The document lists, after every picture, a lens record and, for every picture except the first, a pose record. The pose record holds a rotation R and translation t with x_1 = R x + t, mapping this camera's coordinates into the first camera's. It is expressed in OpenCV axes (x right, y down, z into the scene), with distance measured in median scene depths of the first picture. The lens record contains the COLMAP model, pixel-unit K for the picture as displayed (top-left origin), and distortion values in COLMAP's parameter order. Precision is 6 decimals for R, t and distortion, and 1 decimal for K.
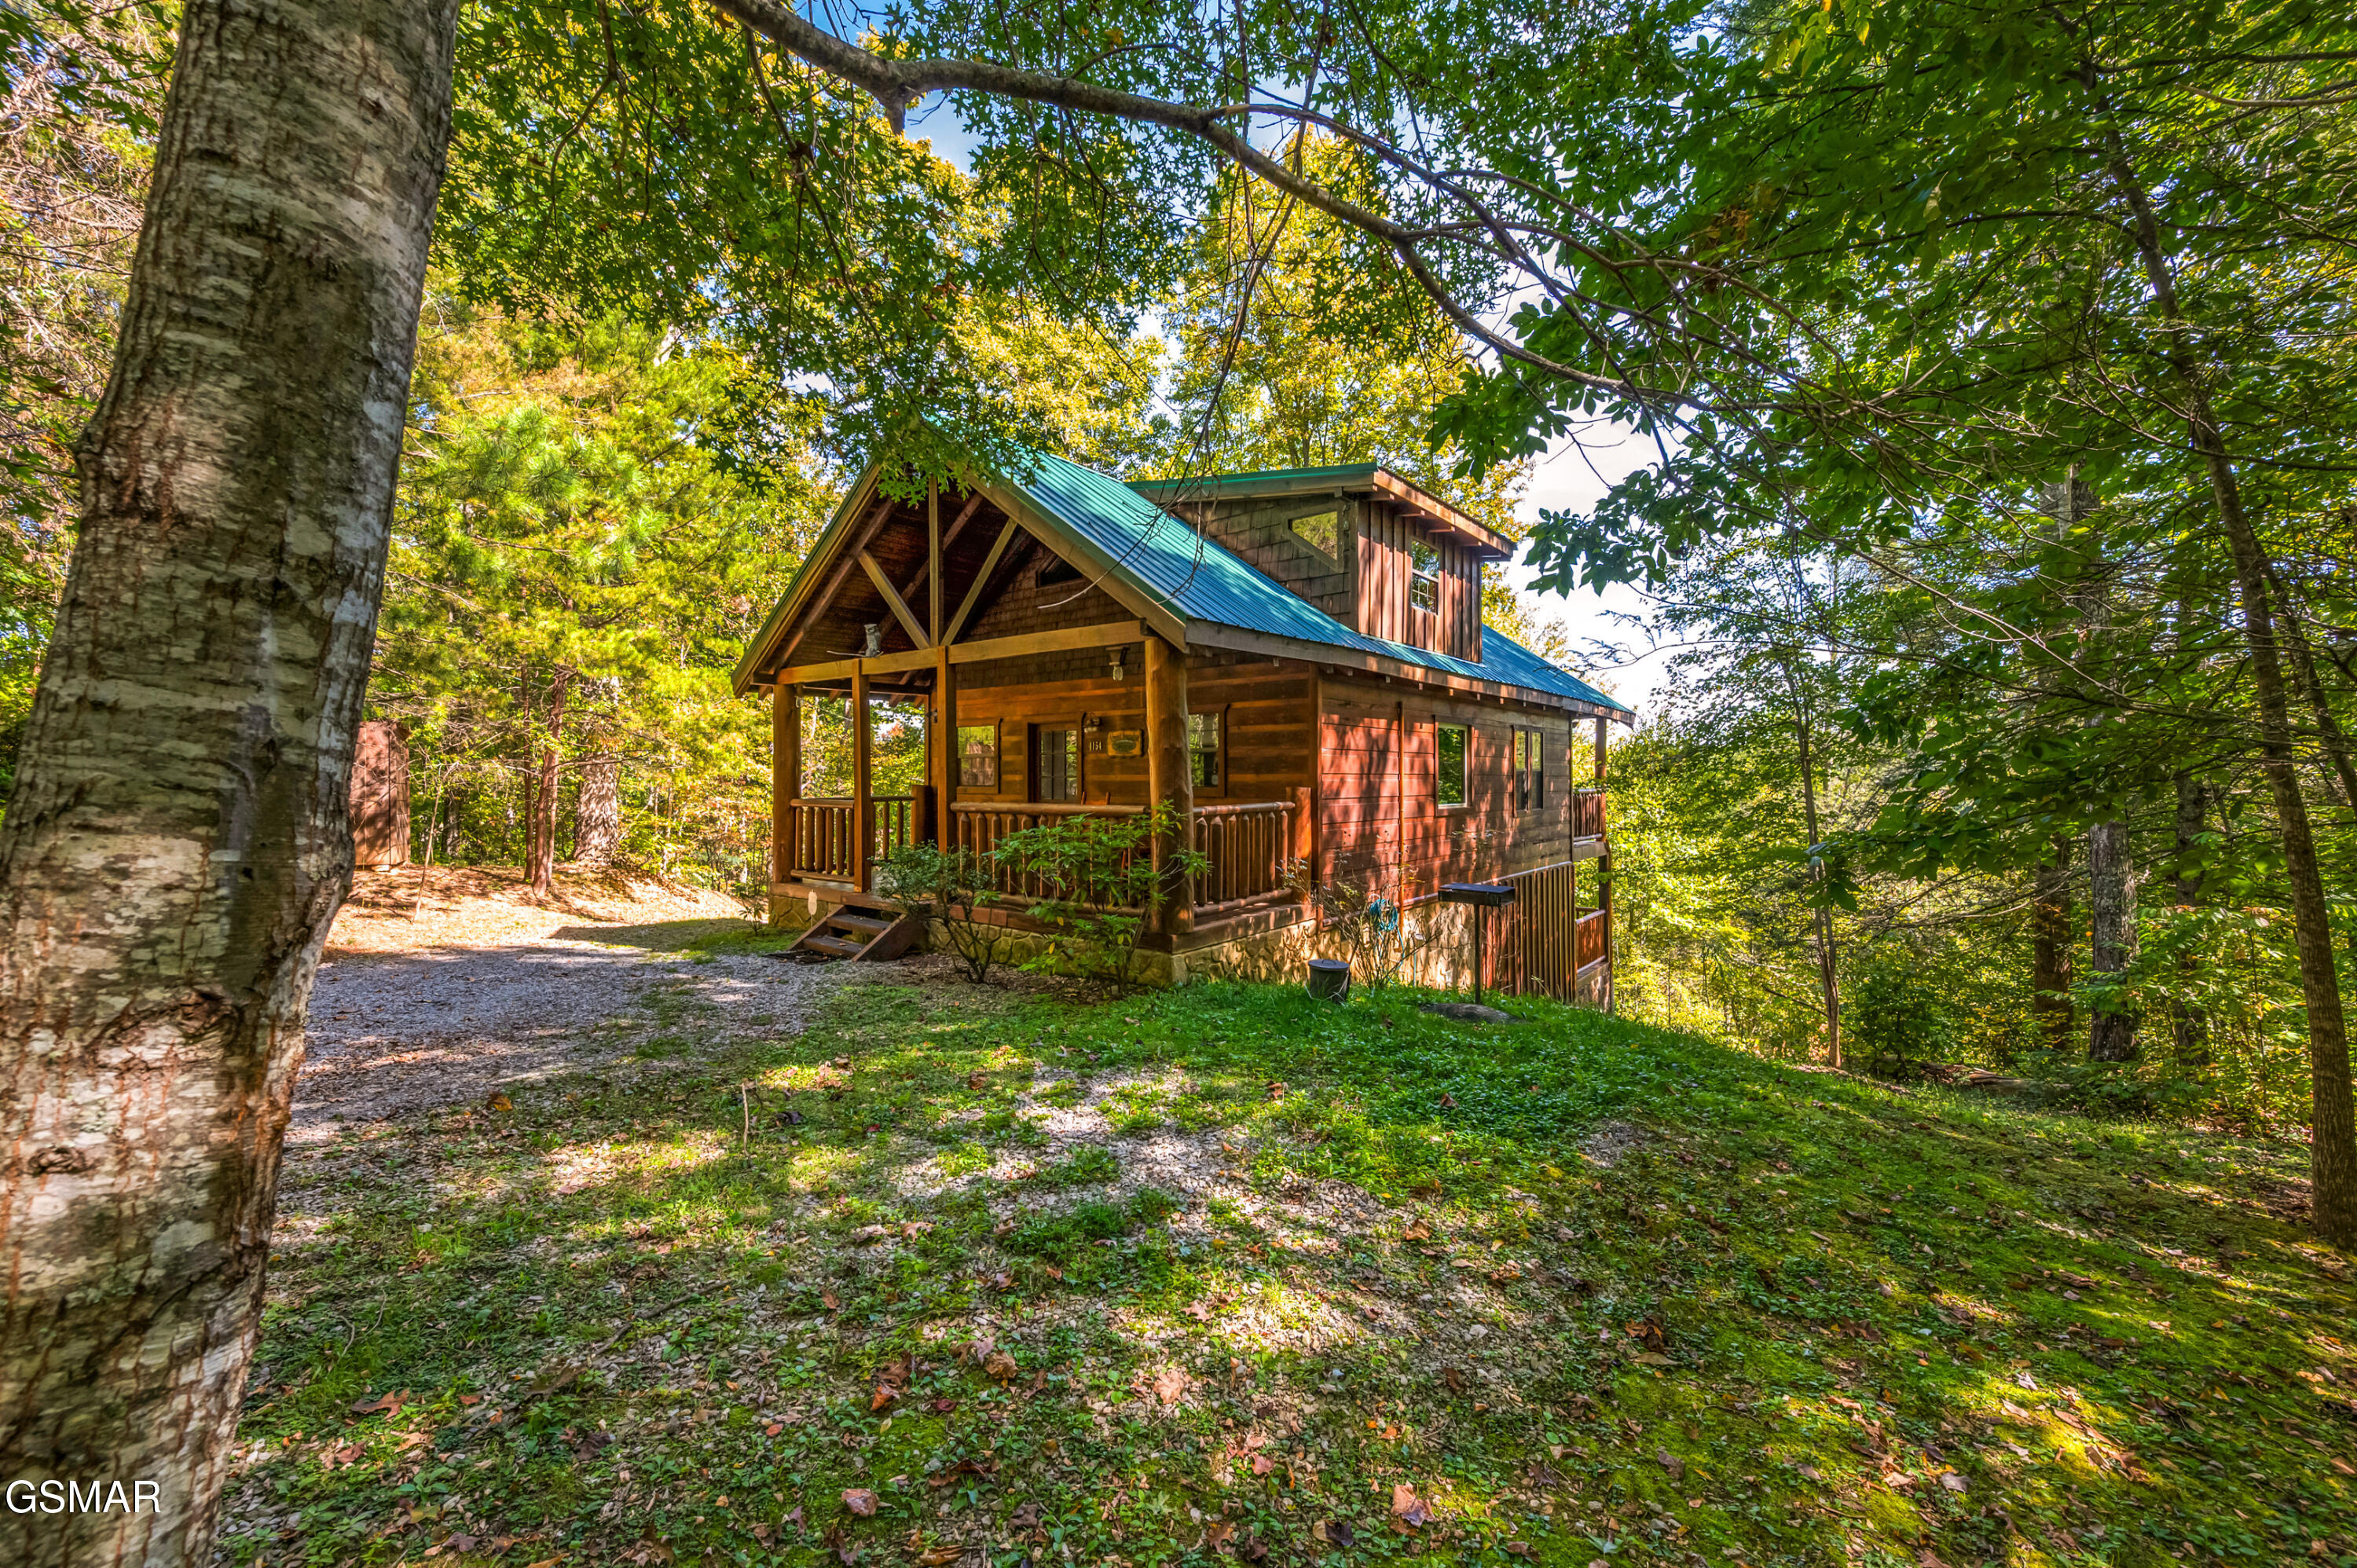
lens RADIAL K [[946.5, 0, 1191.9], [0, 946.5, 784.0], [0, 0, 1]] dist [-0.000410, -0.000039]
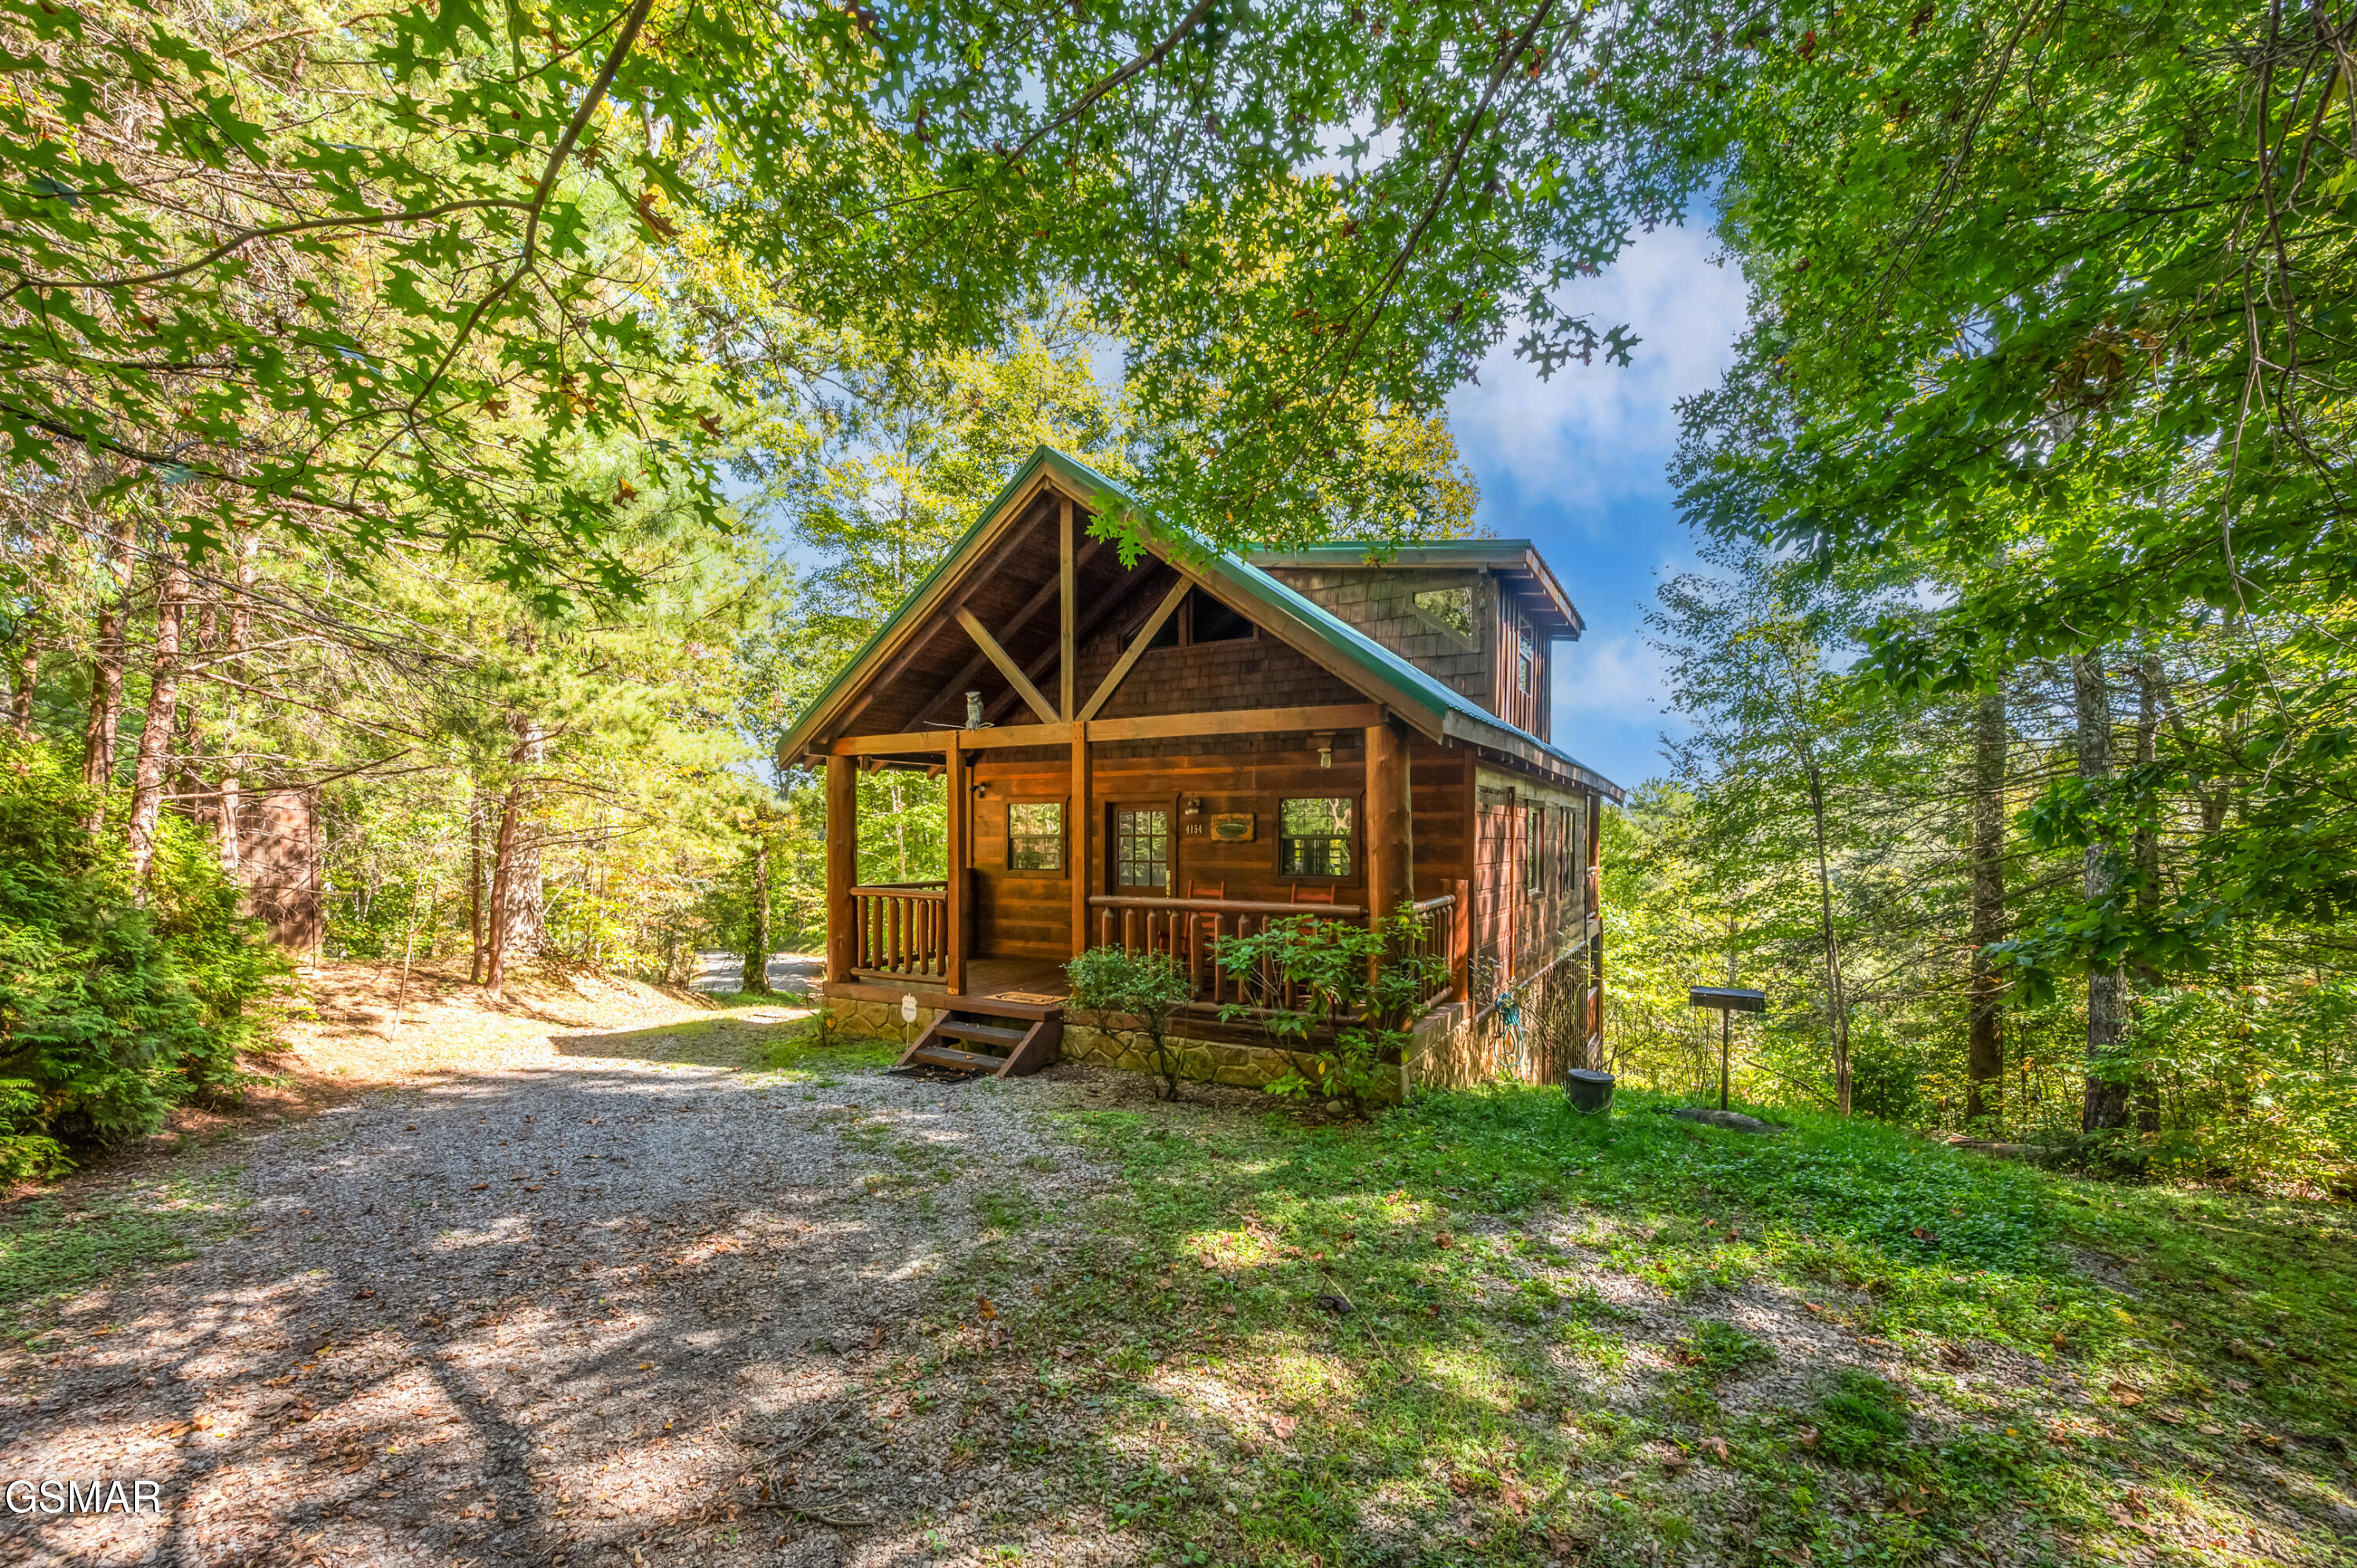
lens RADIAL K [[982.2, 0, 1192.9], [0, 982.2, 871.8], [0, 0, 1]] dist [0.000973, 0.000076]
pose [[0.988838, 0.003135, 0.148965, -0.289854], [-0.007128, 0.999629, 0.026278, -0.027779], [-0.148827, -0.027046, 0.988493, 0.059357]]
